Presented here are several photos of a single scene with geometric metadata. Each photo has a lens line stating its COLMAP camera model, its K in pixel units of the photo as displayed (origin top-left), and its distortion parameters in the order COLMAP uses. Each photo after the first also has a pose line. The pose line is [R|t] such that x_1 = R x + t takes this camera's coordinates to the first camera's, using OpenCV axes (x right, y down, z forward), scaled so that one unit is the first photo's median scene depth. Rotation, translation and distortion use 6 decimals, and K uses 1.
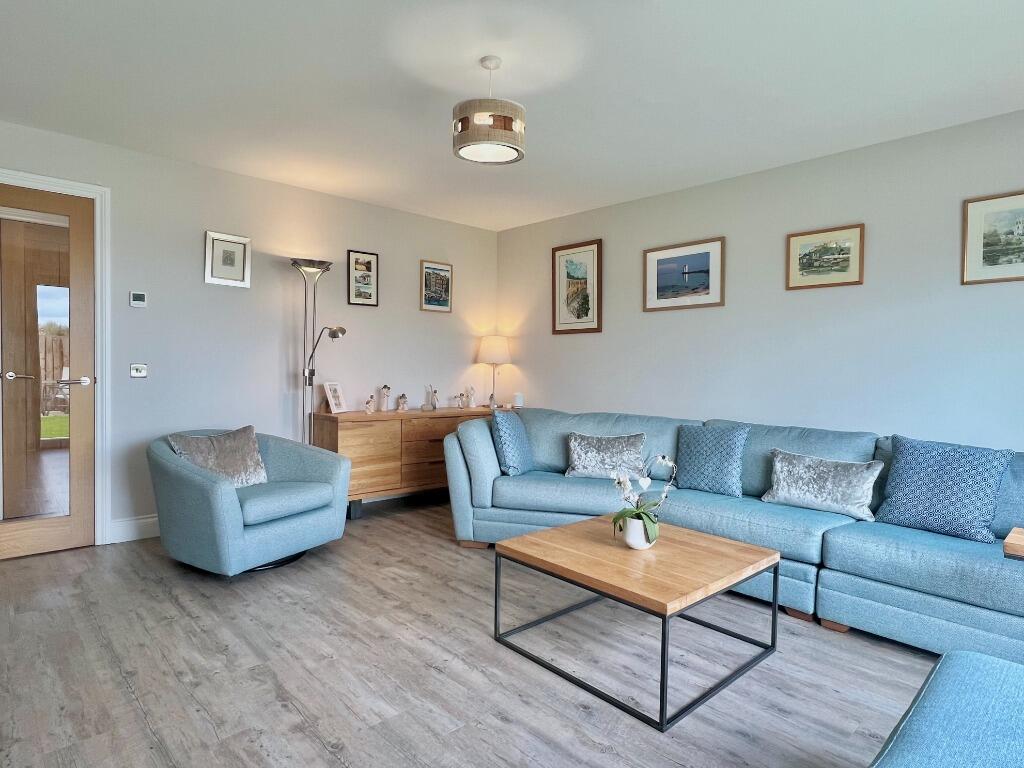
lens RADIAL K [[585.6, 0, 507.1], [0, 585.6, 383.3], [0, 0, 1]] dist [-0.001371, 0.000642]
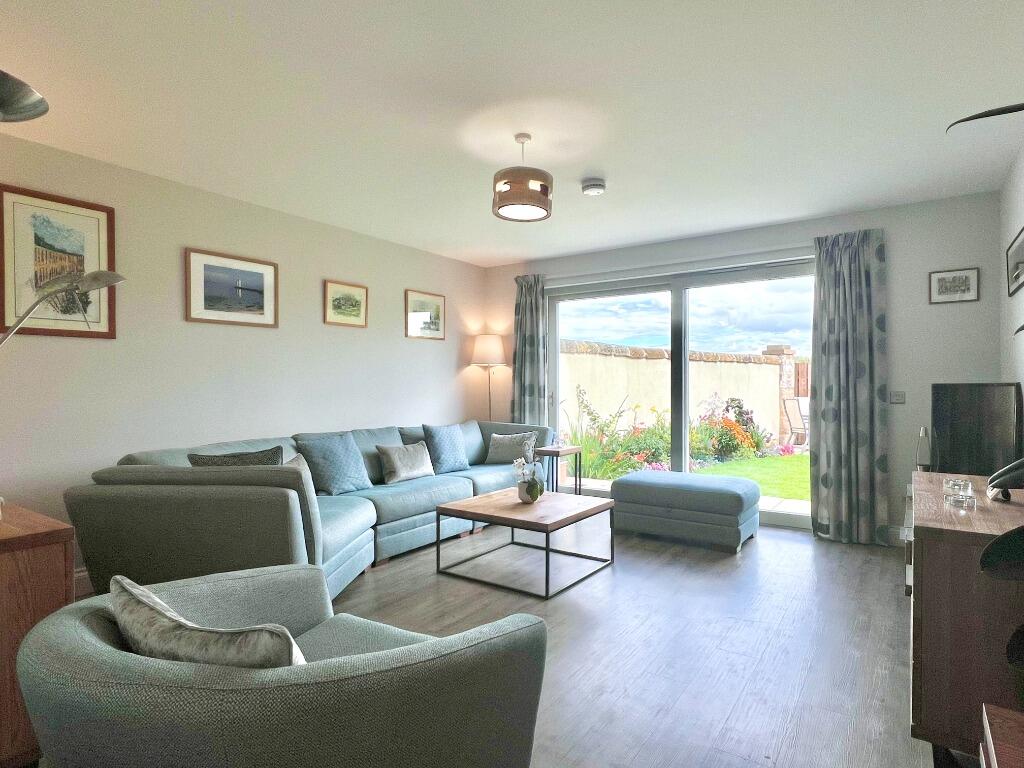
lens RADIAL K [[585.6, 0, 507.0], [0, 585.6, 381.9], [0, 0, 1]] dist [-0.001371, 0.000642]
pose [[-0.216081, -0.005784, 0.976358, -0.652726], [0.030910, 0.999441, 0.012762, -0.029839], [-0.975886, 0.032937, -0.215782, 0.702618]]
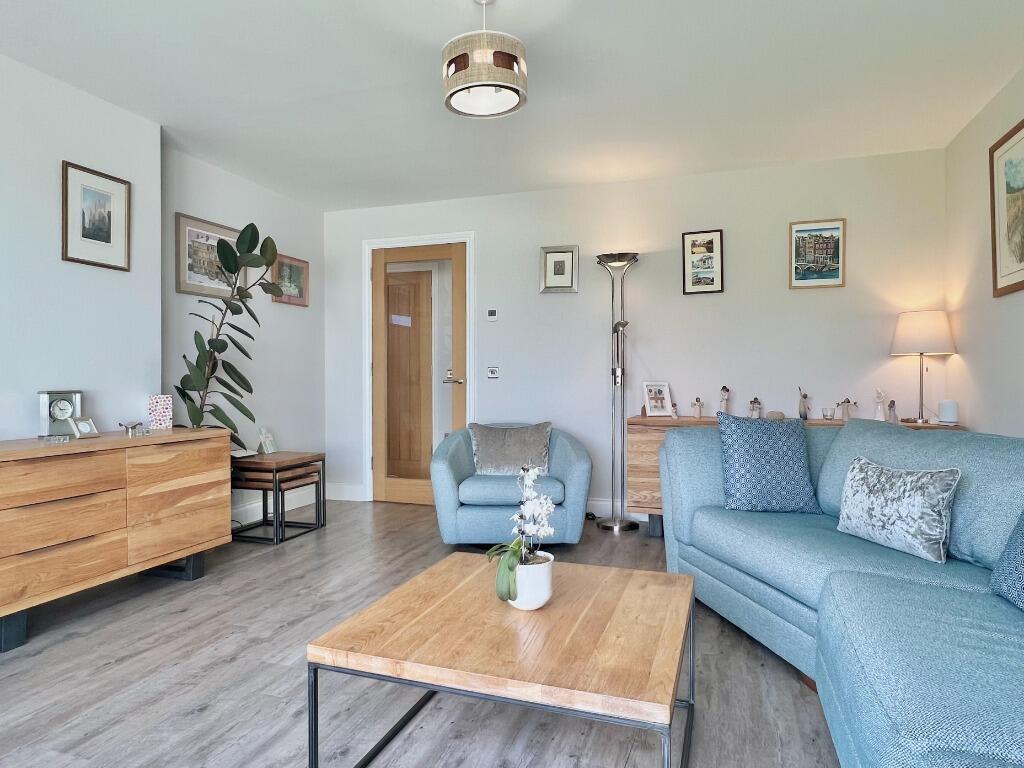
lens RADIAL K [[622.2, 0, 512.1], [0, 622.2, 384.8], [0, 0, 1]] dist [-0.005995, 0.001100]
pose [[0.475396, -0.009102, -0.879725, 0.426833], [-0.014589, 0.999727, -0.018228, 0.021797], [0.879651, 0.021500, 0.475134, 0.330047]]
